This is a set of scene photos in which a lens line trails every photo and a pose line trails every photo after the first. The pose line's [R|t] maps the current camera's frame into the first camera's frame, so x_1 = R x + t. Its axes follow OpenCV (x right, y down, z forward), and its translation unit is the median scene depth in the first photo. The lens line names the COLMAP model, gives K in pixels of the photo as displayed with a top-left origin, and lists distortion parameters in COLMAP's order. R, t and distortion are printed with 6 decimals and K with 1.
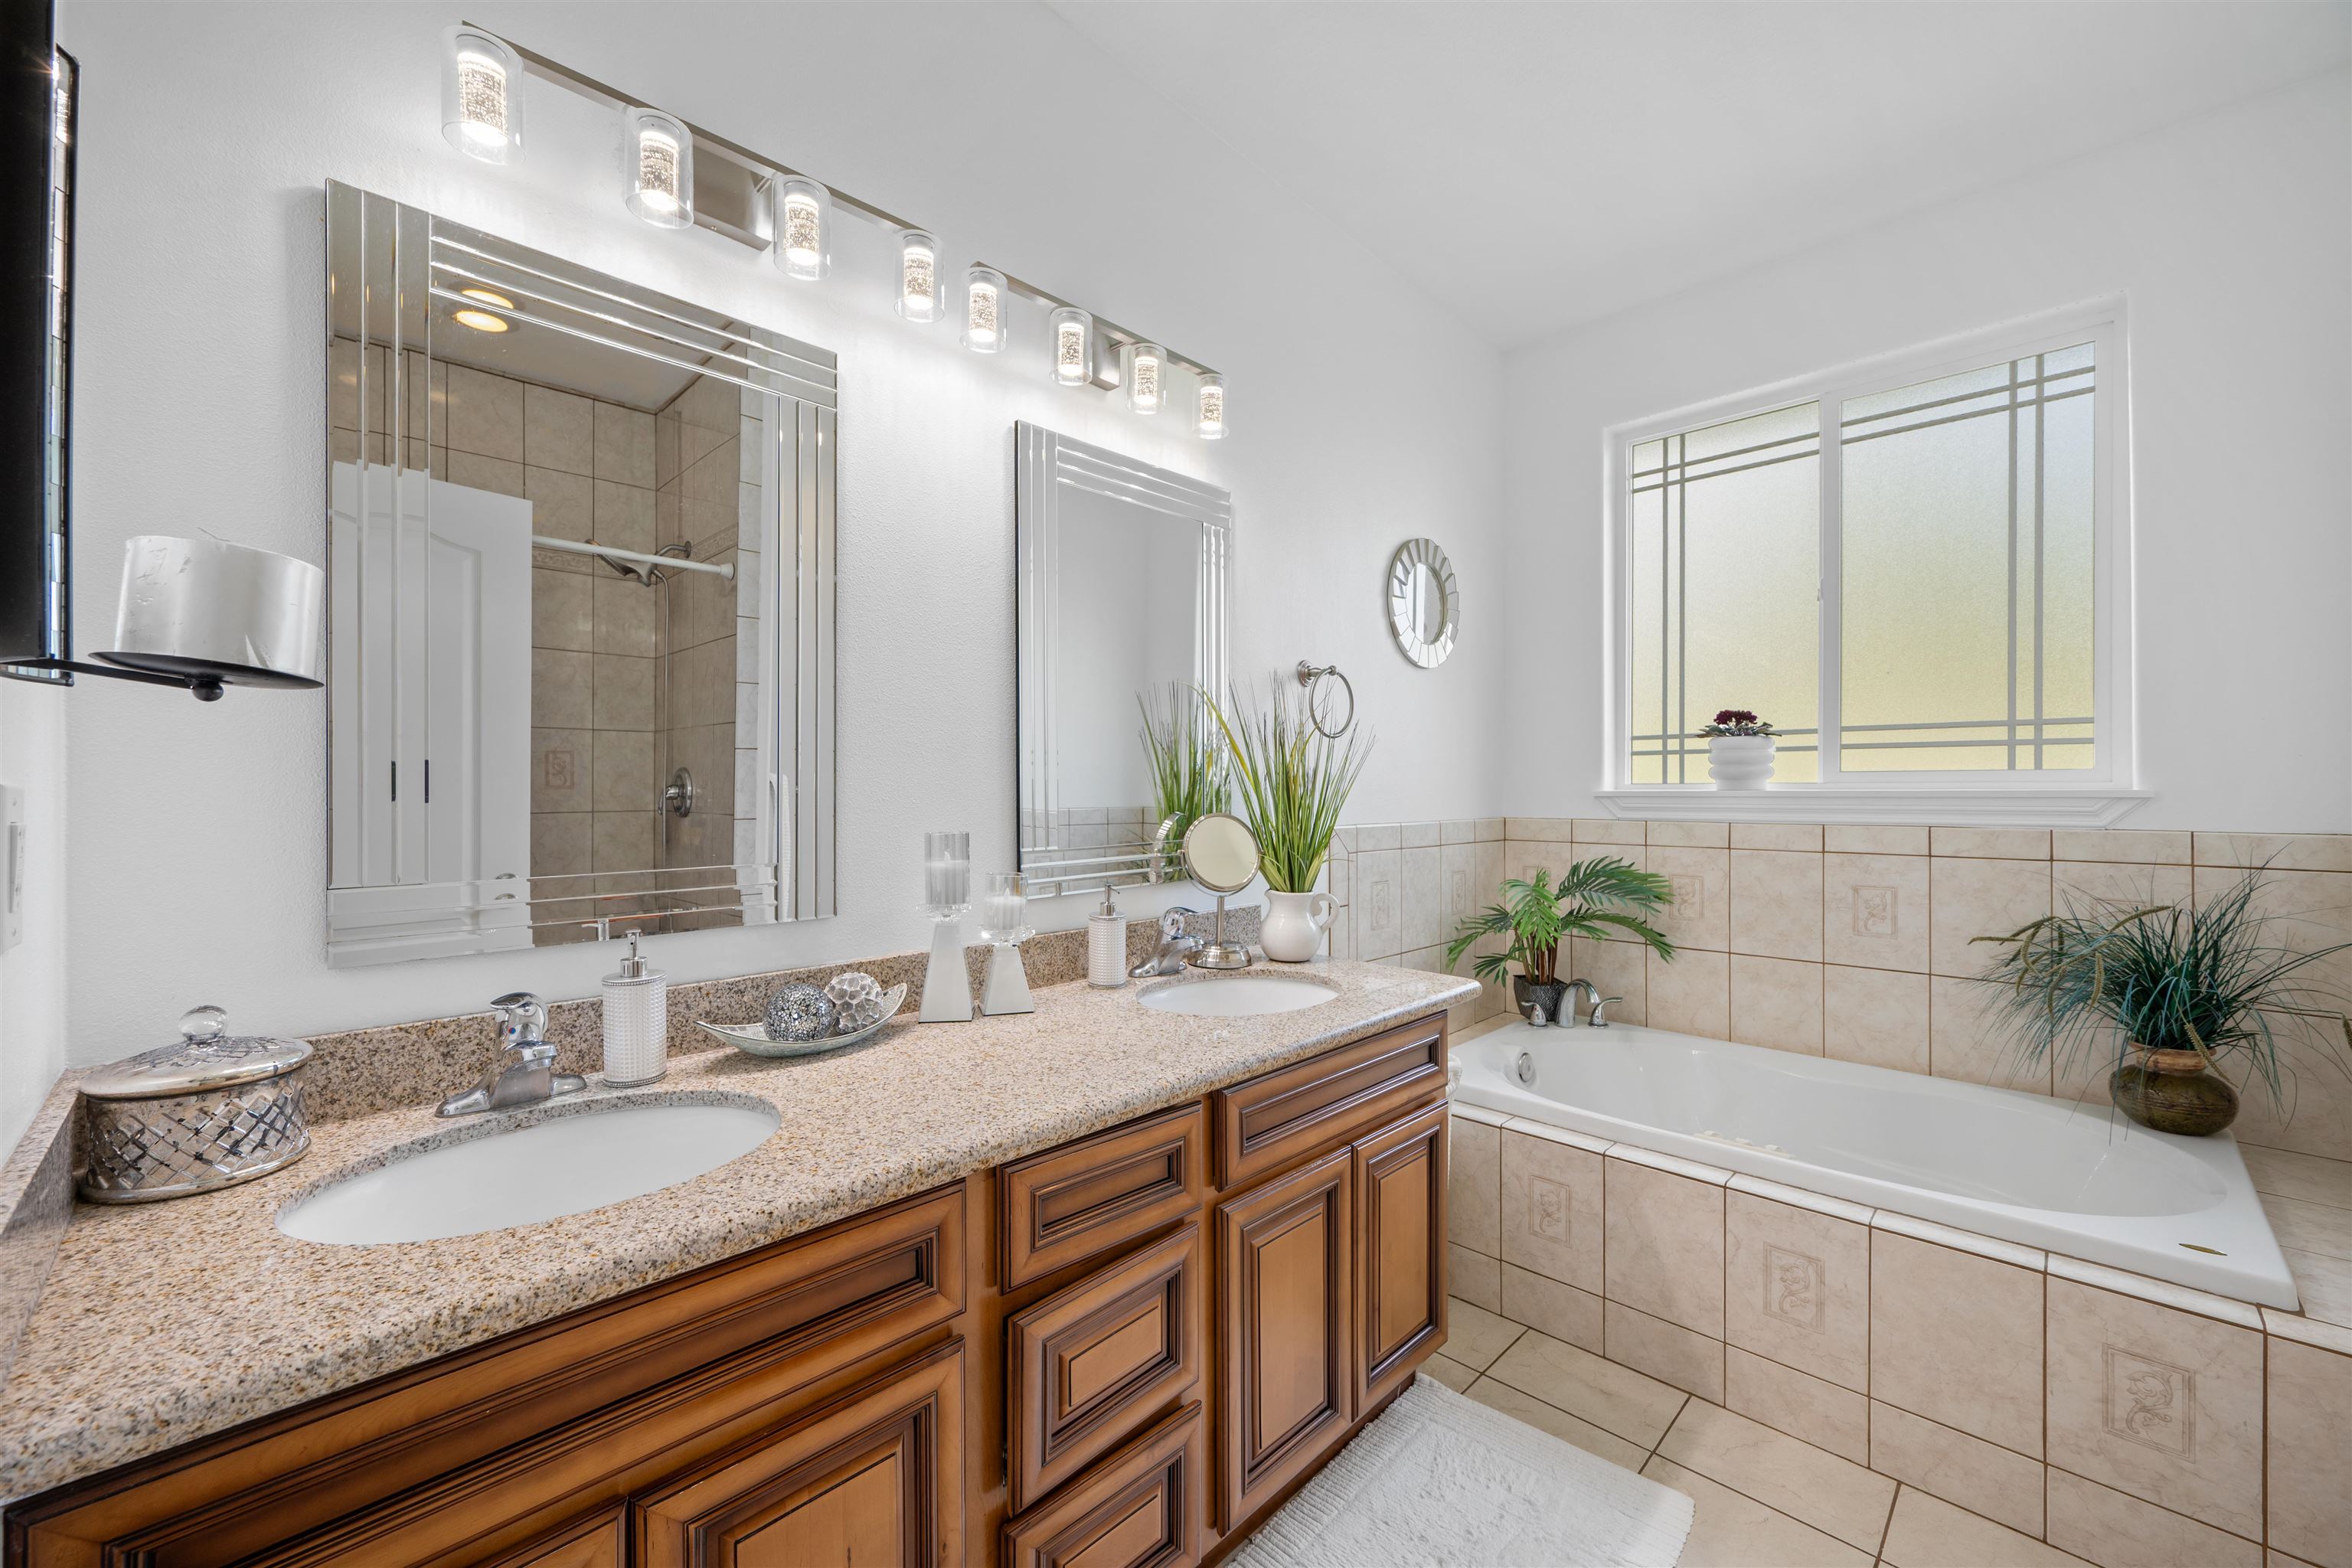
lens RADIAL K [[924.6, 0, 1174.5], [0, 924.6, 789.1], [0, 0, 1]] dist [-0.005838, 0.001806]
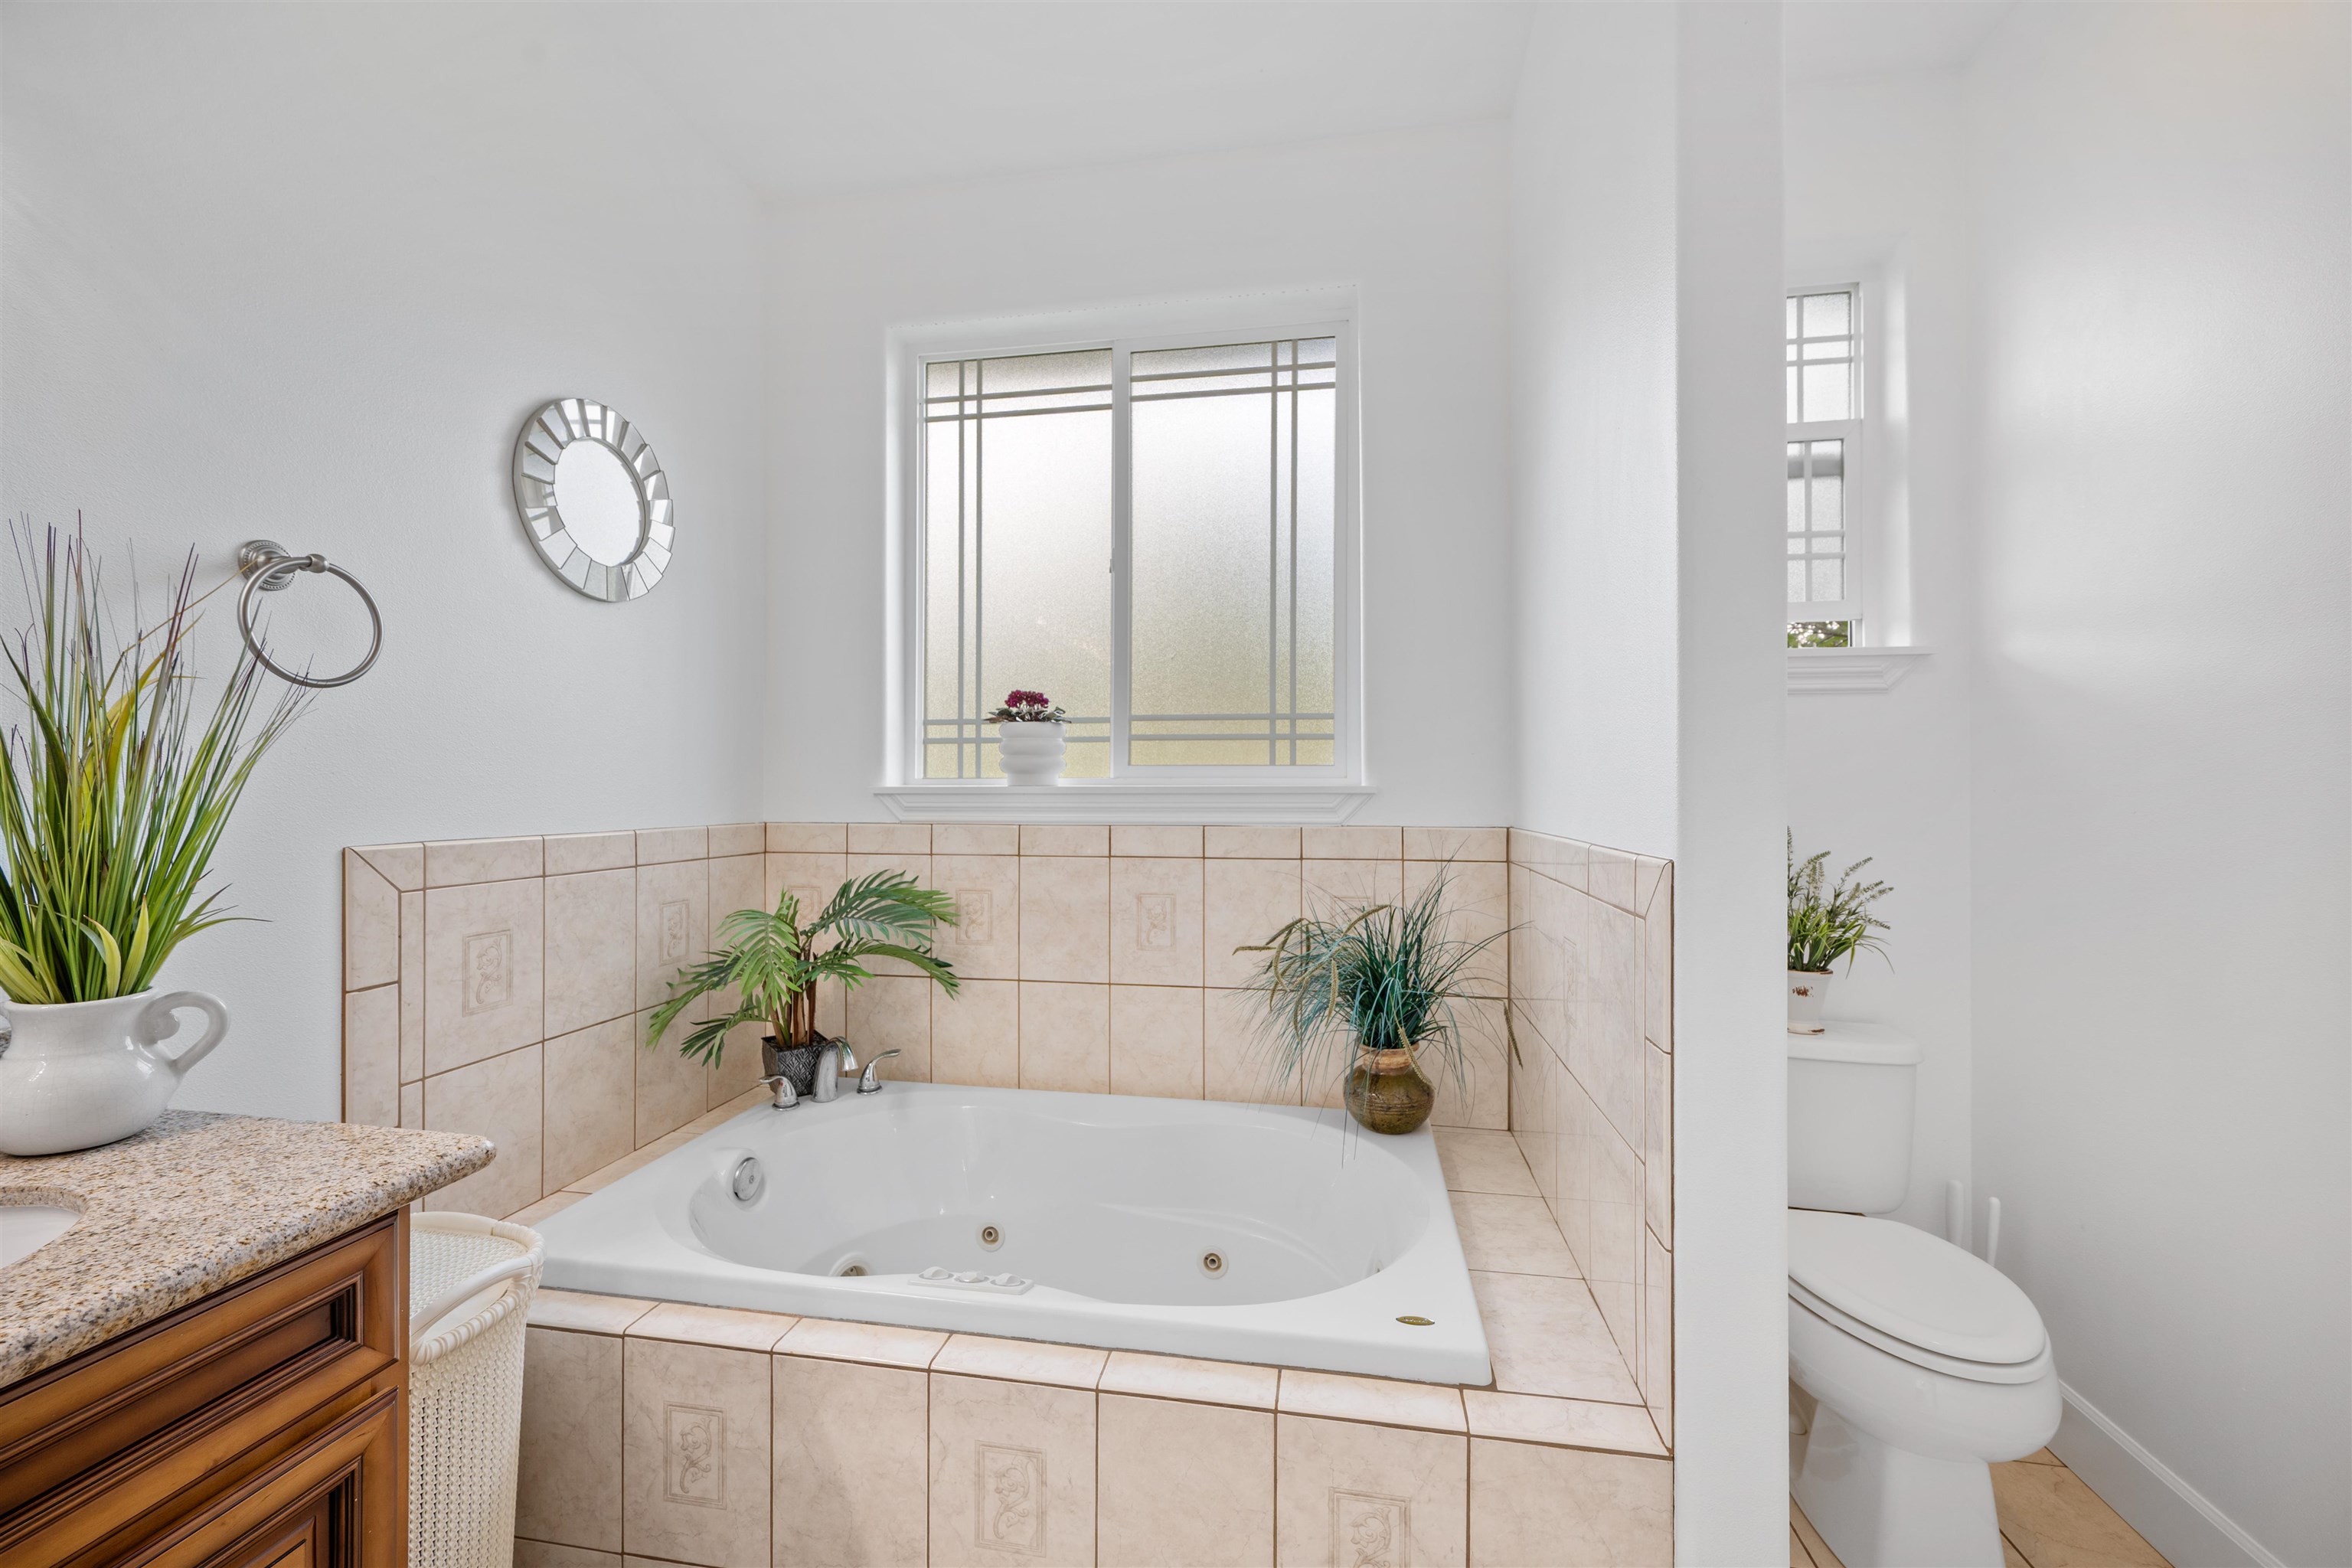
lens RADIAL K [[924.6, 0, 1180.5], [0, 924.6, 785.6], [0, 0, 1]] dist [-0.005838, 0.001806]
pose [[0.821132, 0.003048, 0.570730, 0.297364], [-0.001834, 0.999995, -0.002702, 0.003376], [-0.570735, 0.001172, 0.821134, 0.278977]]
